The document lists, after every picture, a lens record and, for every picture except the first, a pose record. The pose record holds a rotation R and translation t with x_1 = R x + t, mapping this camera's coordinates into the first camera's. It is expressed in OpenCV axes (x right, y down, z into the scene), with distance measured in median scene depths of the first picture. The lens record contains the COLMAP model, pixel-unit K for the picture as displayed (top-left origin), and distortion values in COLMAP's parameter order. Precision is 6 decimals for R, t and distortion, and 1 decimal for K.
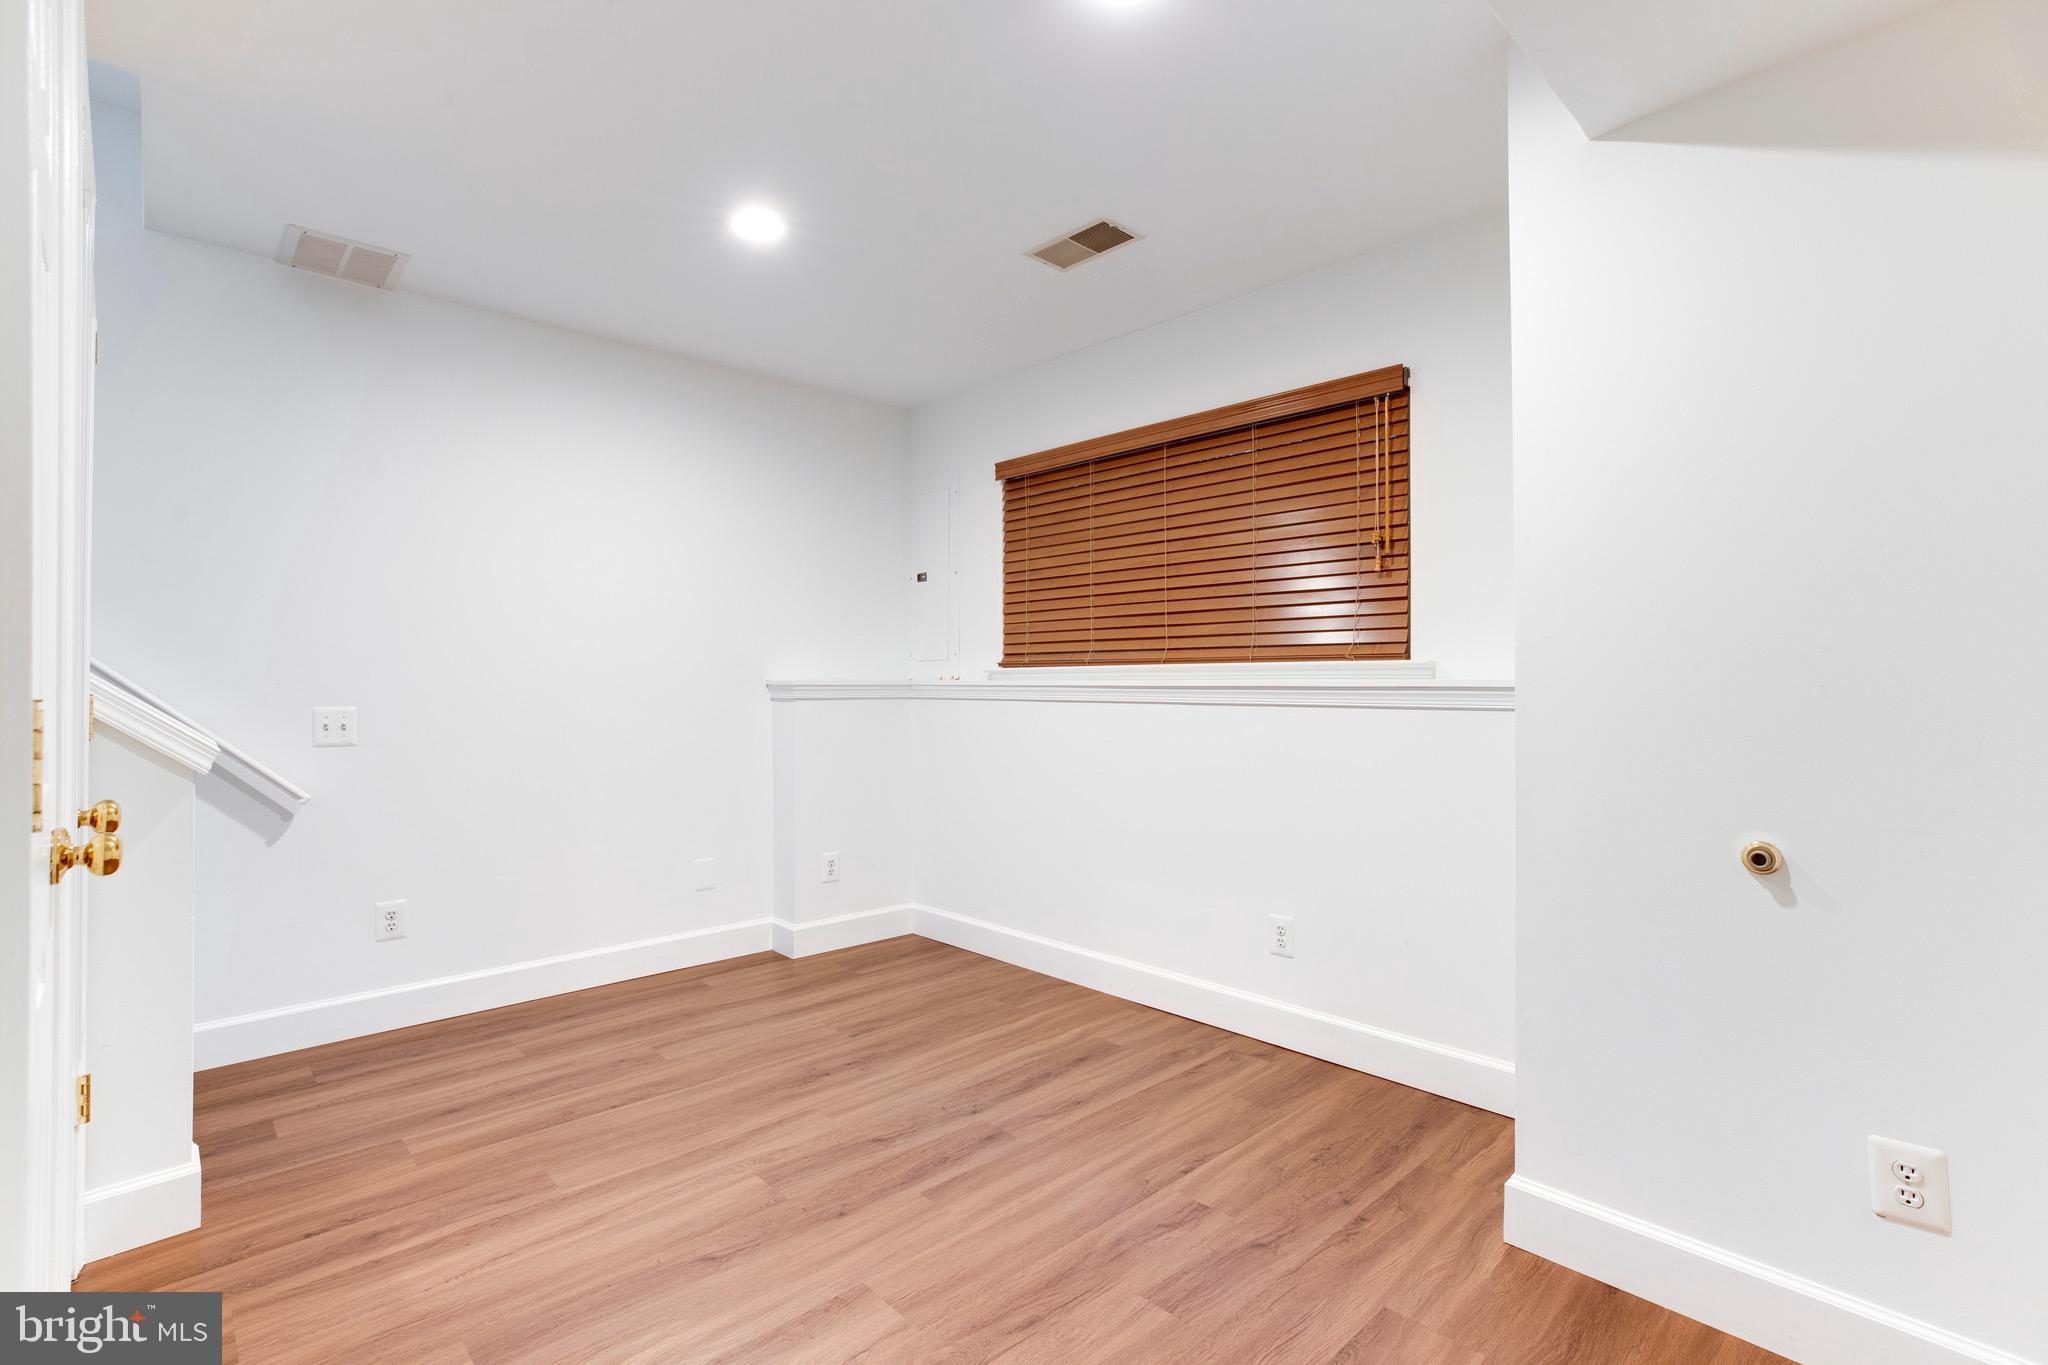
lens RADIAL K [[951.9, 0, 1030.5], [0, 951.9, 670.9], [0, 0, 1]] dist [-0.018198, 0.002114]
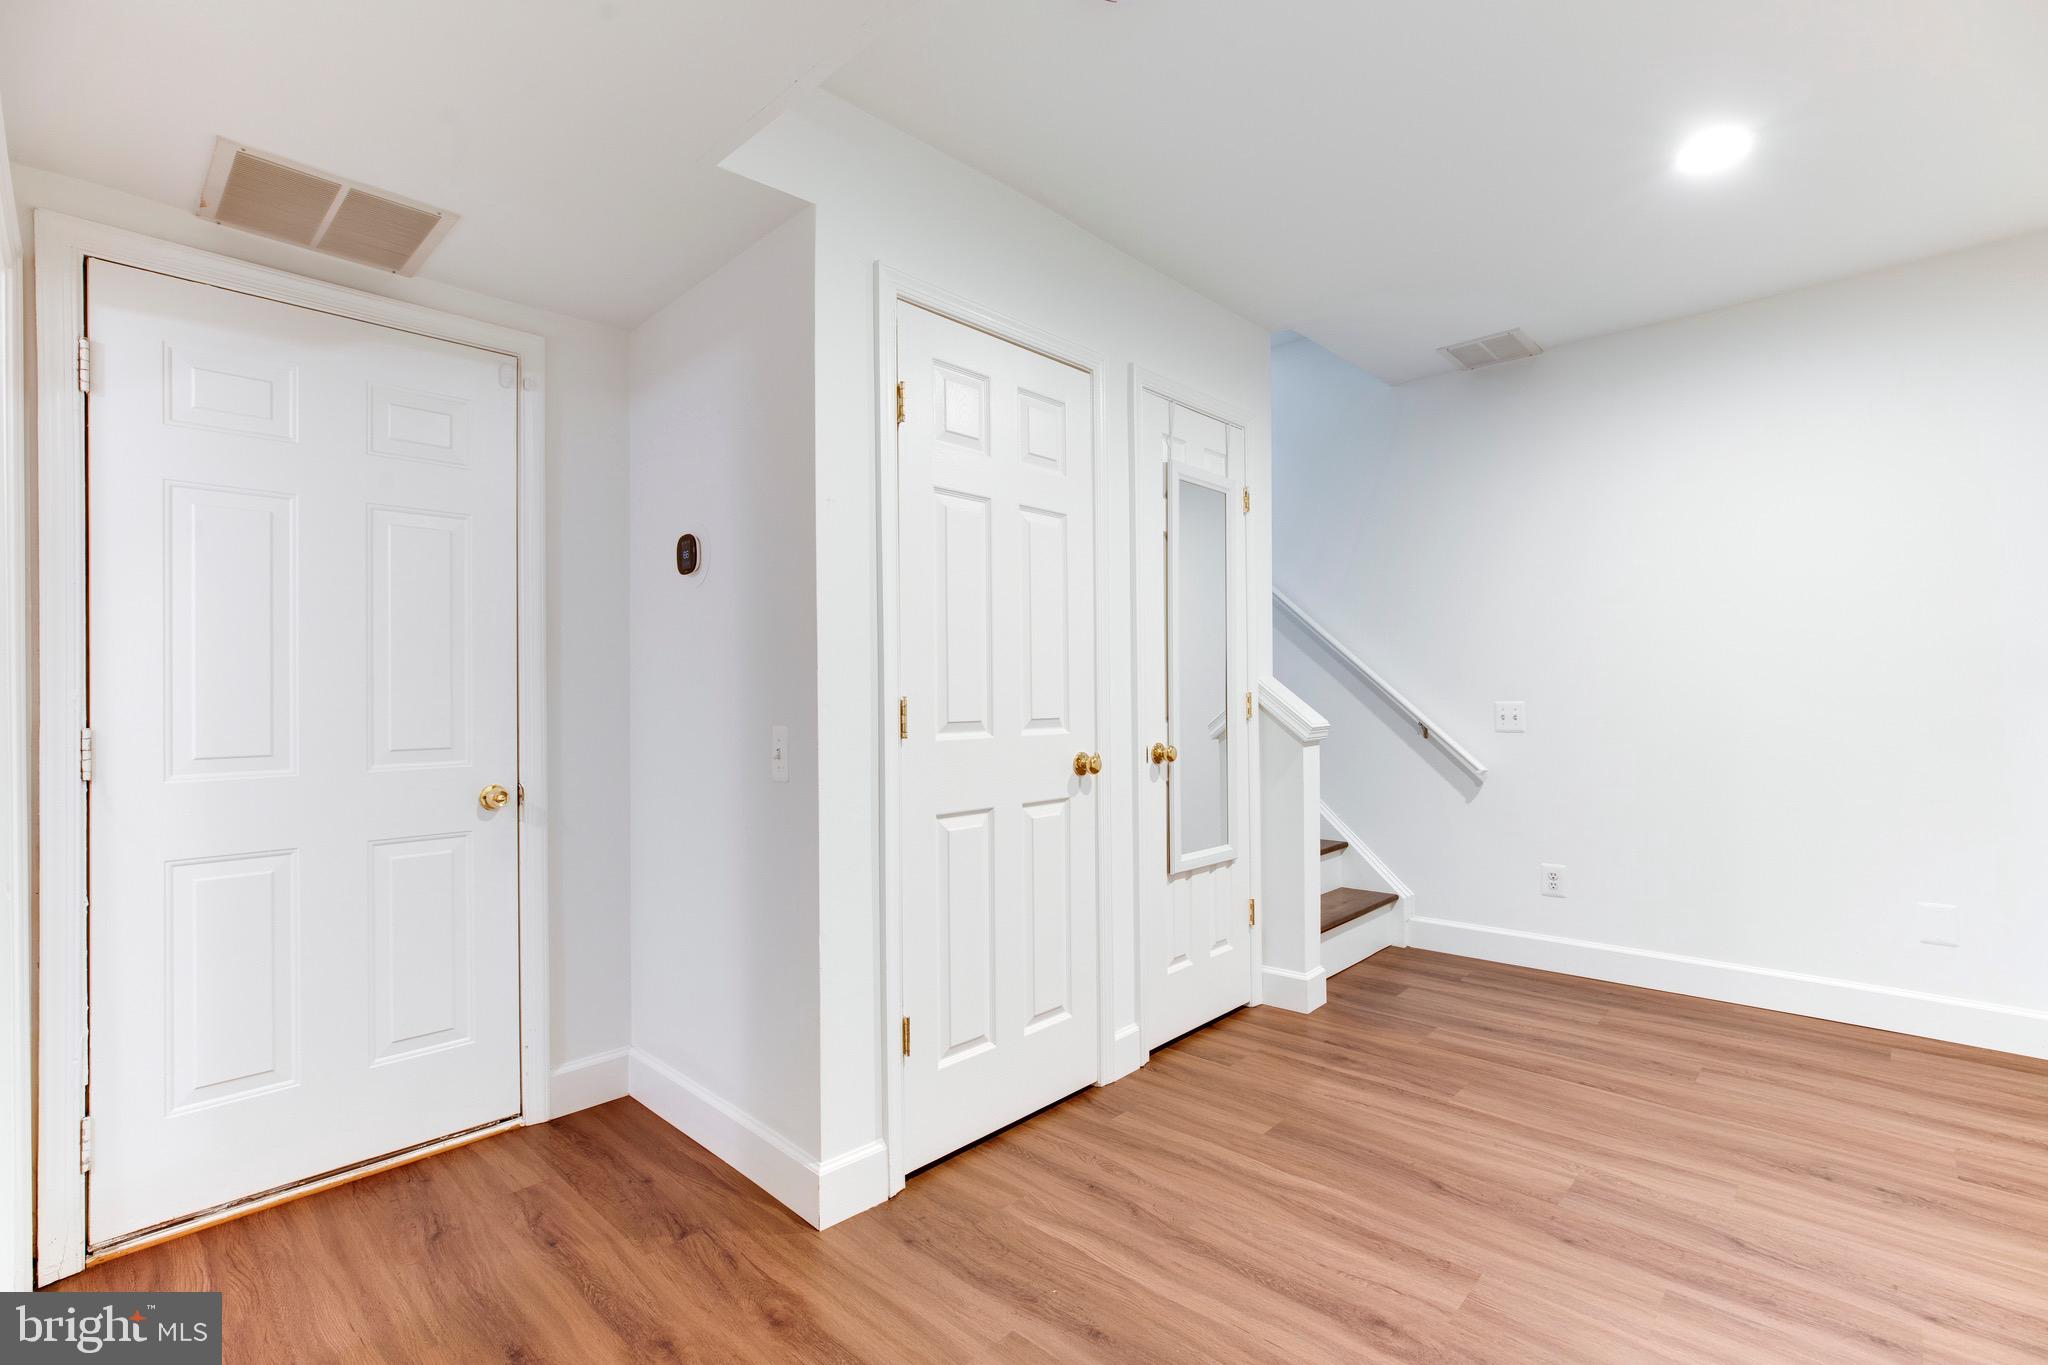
lens RADIAL K [[951.9, 0, 1028.0], [0, 951.9, 685.9], [0, 0, 1]] dist [-0.018198, 0.002114]
pose [[0.032725, -0.001480, -0.999463, 0.564777], [0.025625, 0.999671, -0.000641, 0.001540], [0.999136, -0.025590, 0.032752, 0.339830]]
